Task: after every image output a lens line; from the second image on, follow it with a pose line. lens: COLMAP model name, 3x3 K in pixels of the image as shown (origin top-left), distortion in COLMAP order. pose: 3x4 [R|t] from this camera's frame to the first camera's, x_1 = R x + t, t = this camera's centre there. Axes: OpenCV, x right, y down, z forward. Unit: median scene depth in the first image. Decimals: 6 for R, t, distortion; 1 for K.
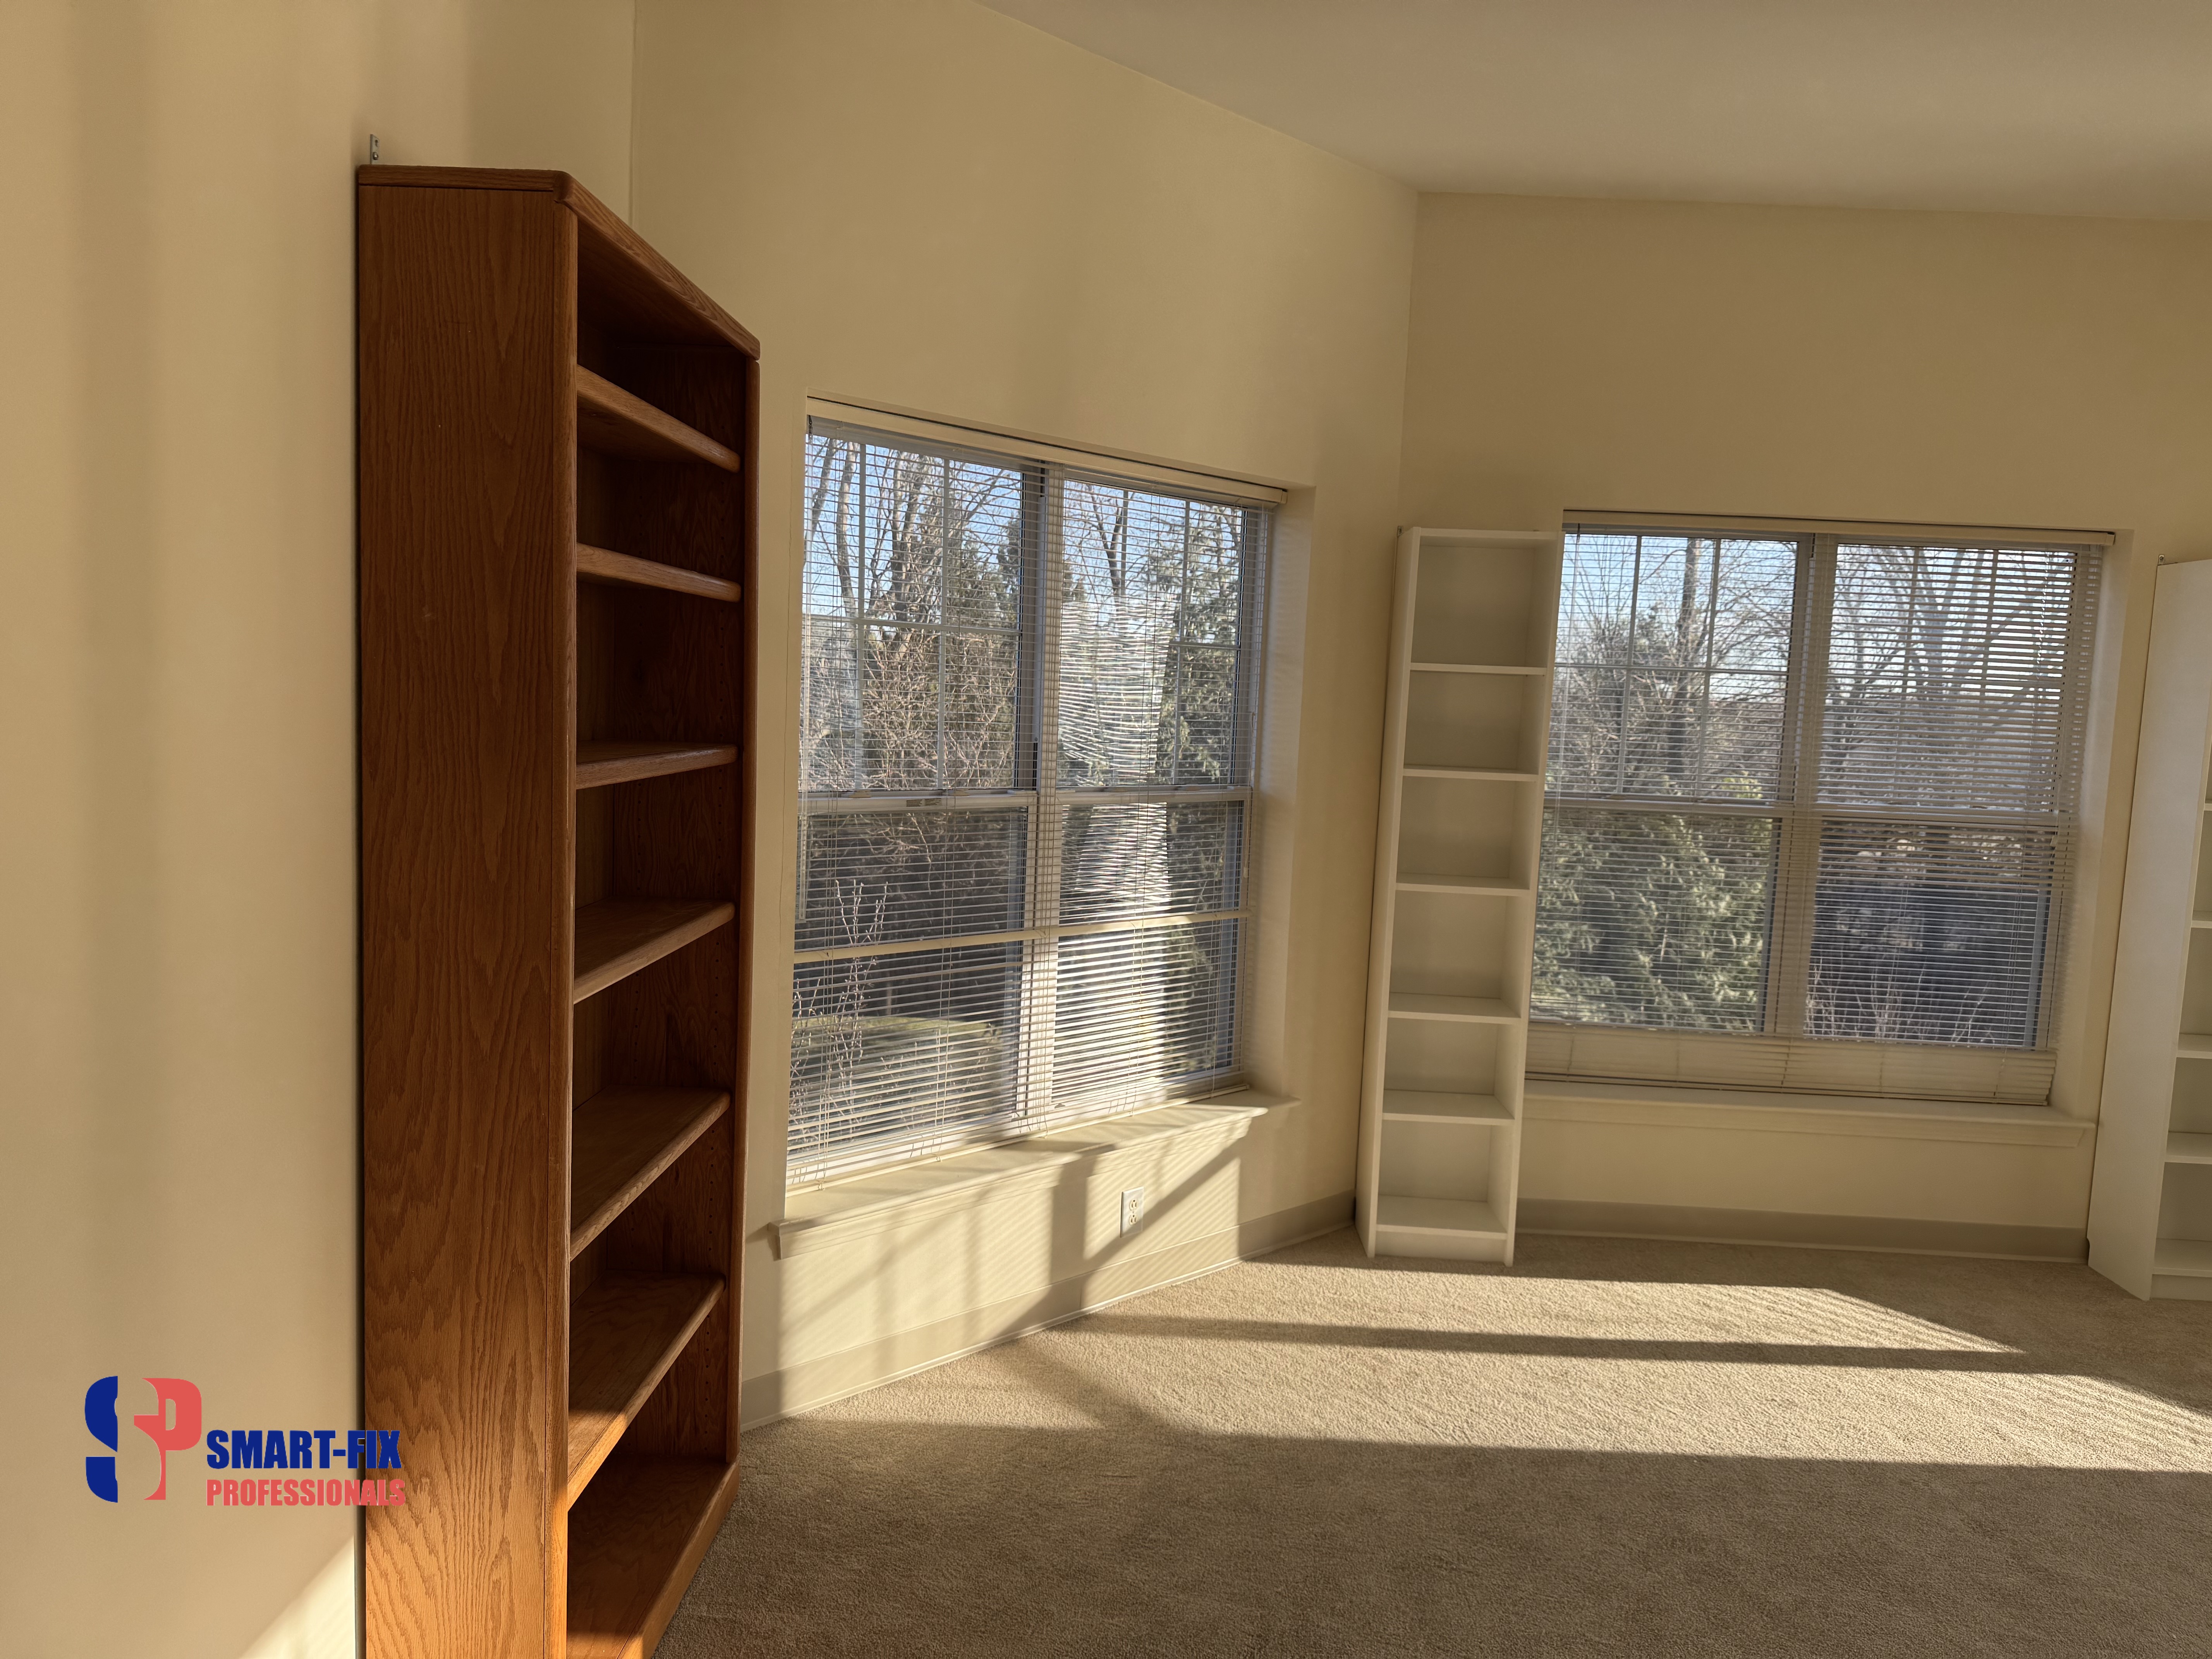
lens RADIAL K [[1511.3, 0, 1111.8], [0, 1511.3, 831.5], [0, 0, 1]] dist [0.017973, -0.046054]
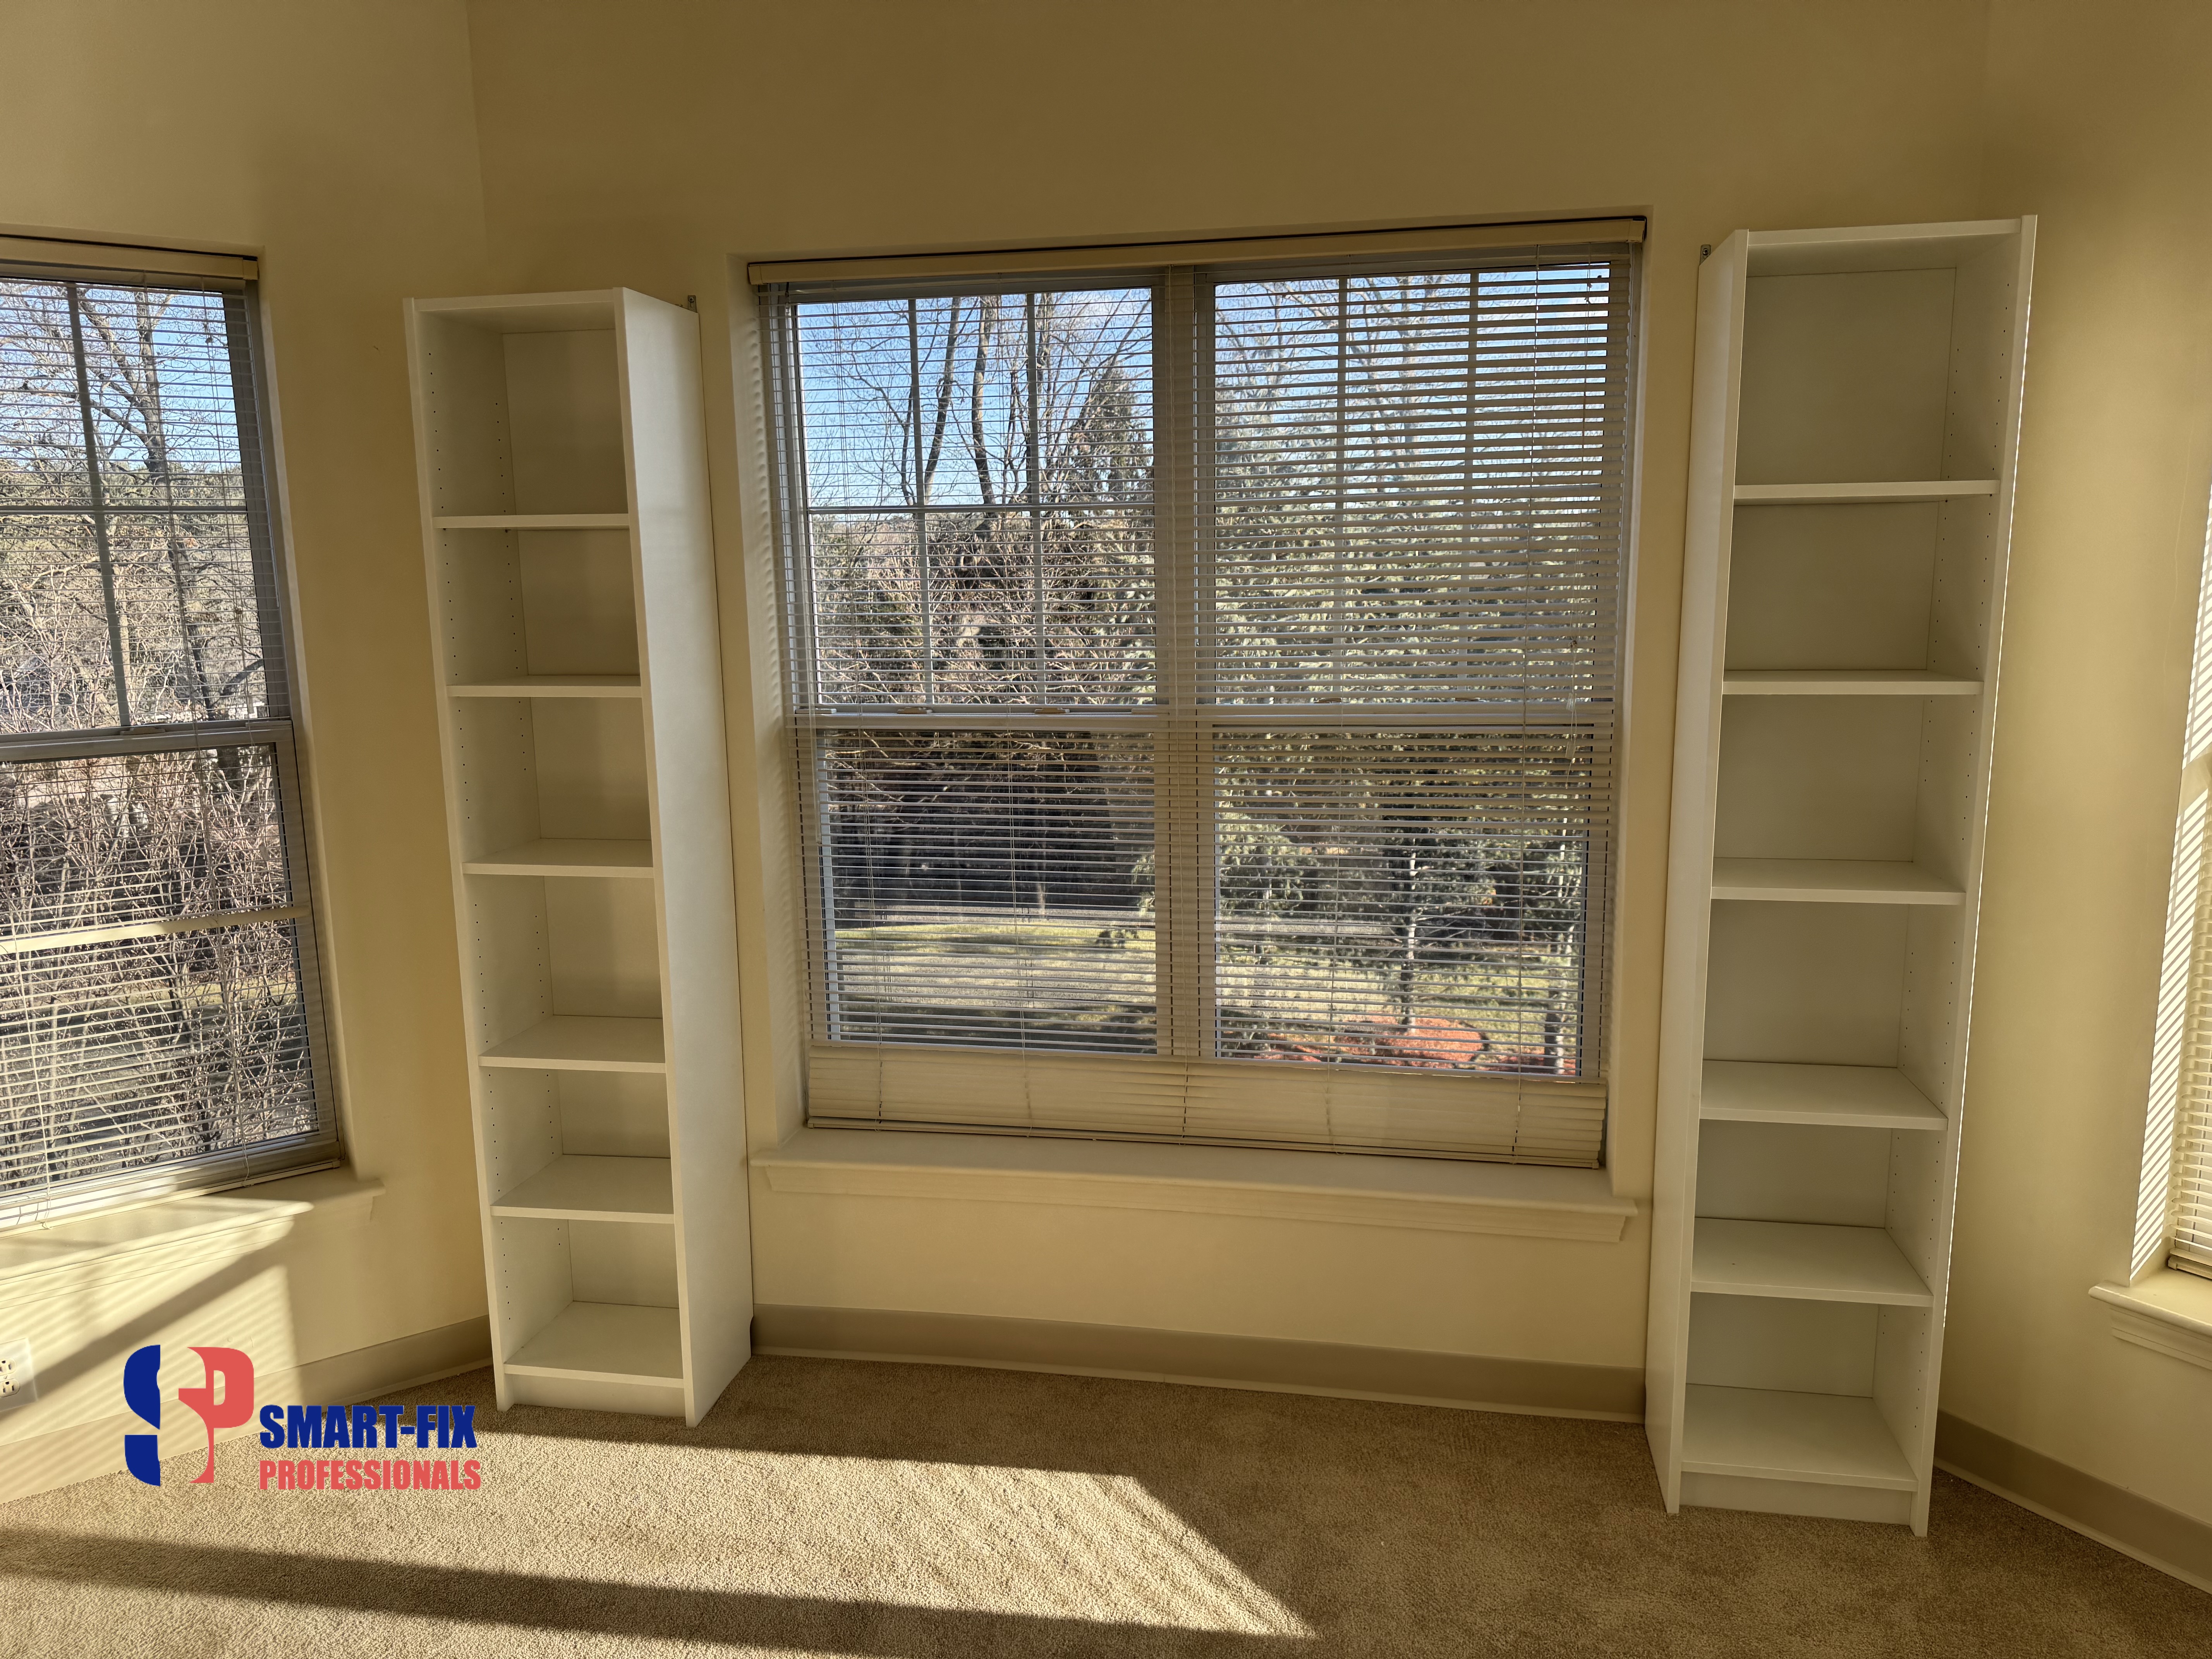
lens RADIAL K [[1511.3, 0, 1111.8], [0, 1511.3, 831.5], [0, 0, 1]] dist [0.017973, -0.046054]
pose [[0.989222, -0.037578, -0.141517, 0.558035], [0.047905, 0.996376, 0.070285, -0.012244], [0.138363, -0.076306, 0.987438, 0.395197]]
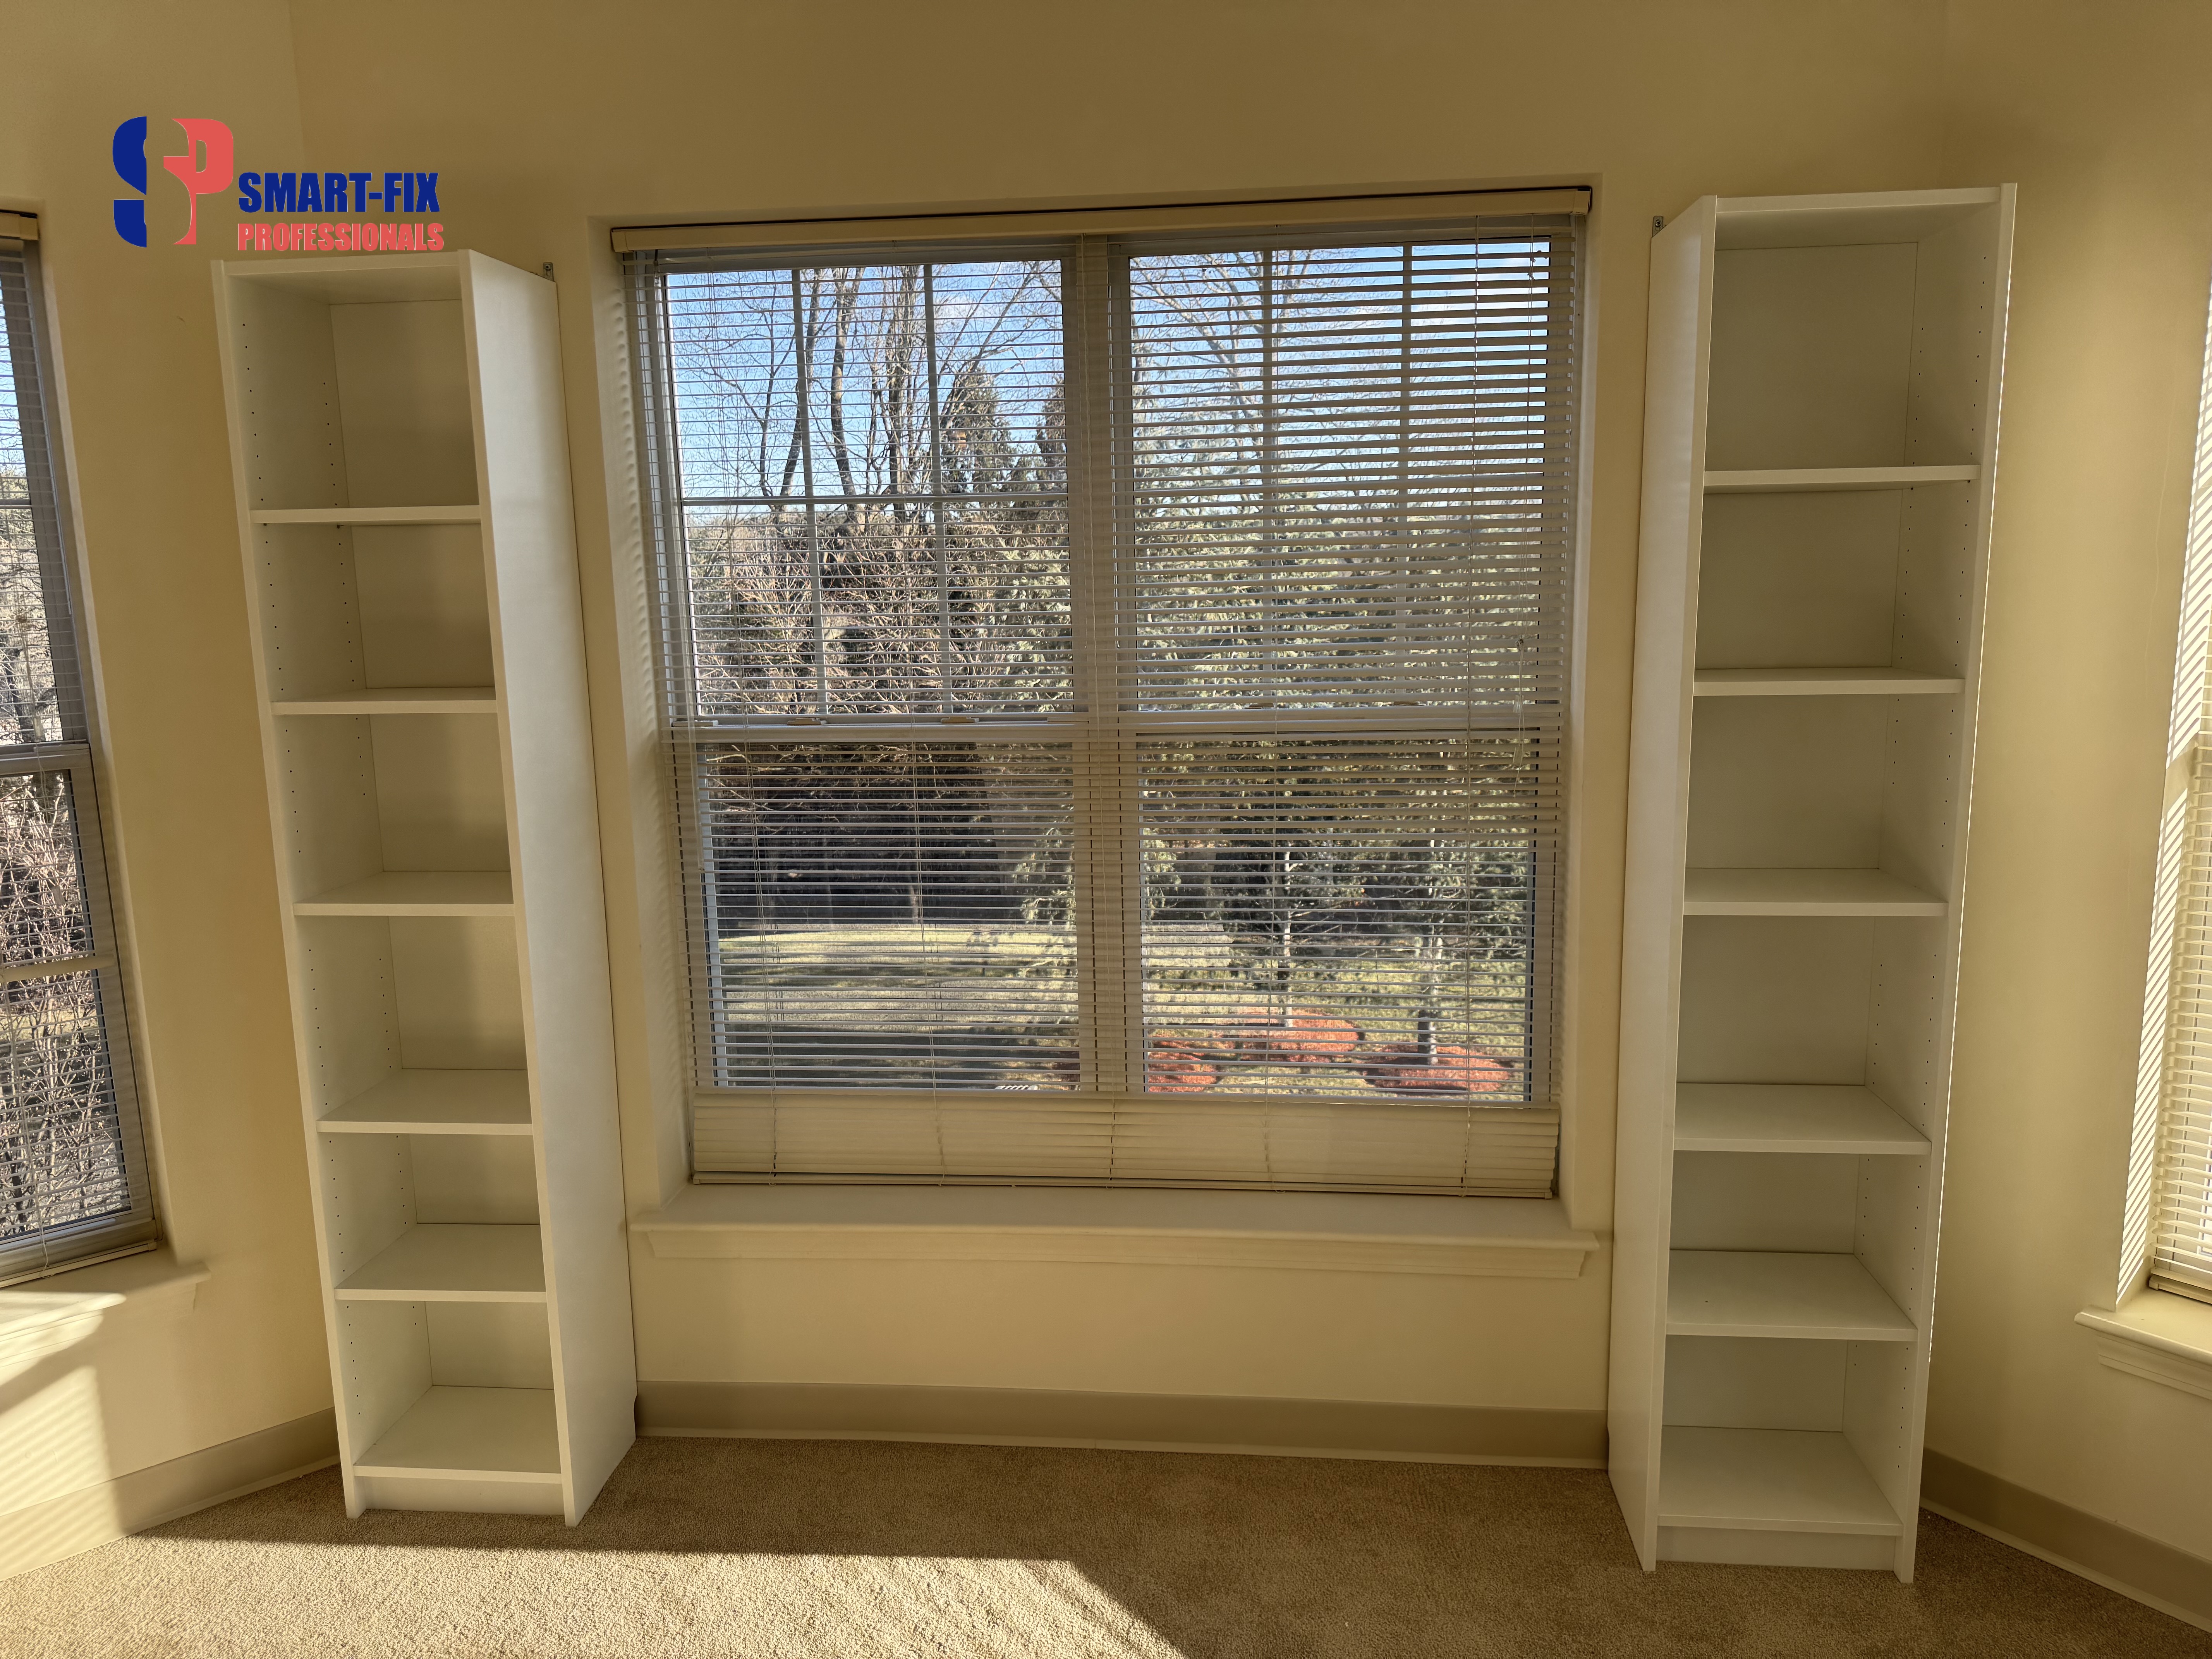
lens RADIAL K [[1532.8, 0, 1106.0], [0, 1532.8, 829.5], [0, 0, 1]] dist [-0.002940, -0.013474]
pose [[0.996475, -0.056627, -0.061897, 0.533169], [0.061060, 0.995516, 0.072250, -0.017105], [0.057528, -0.075775, 0.995464, 0.441739]]
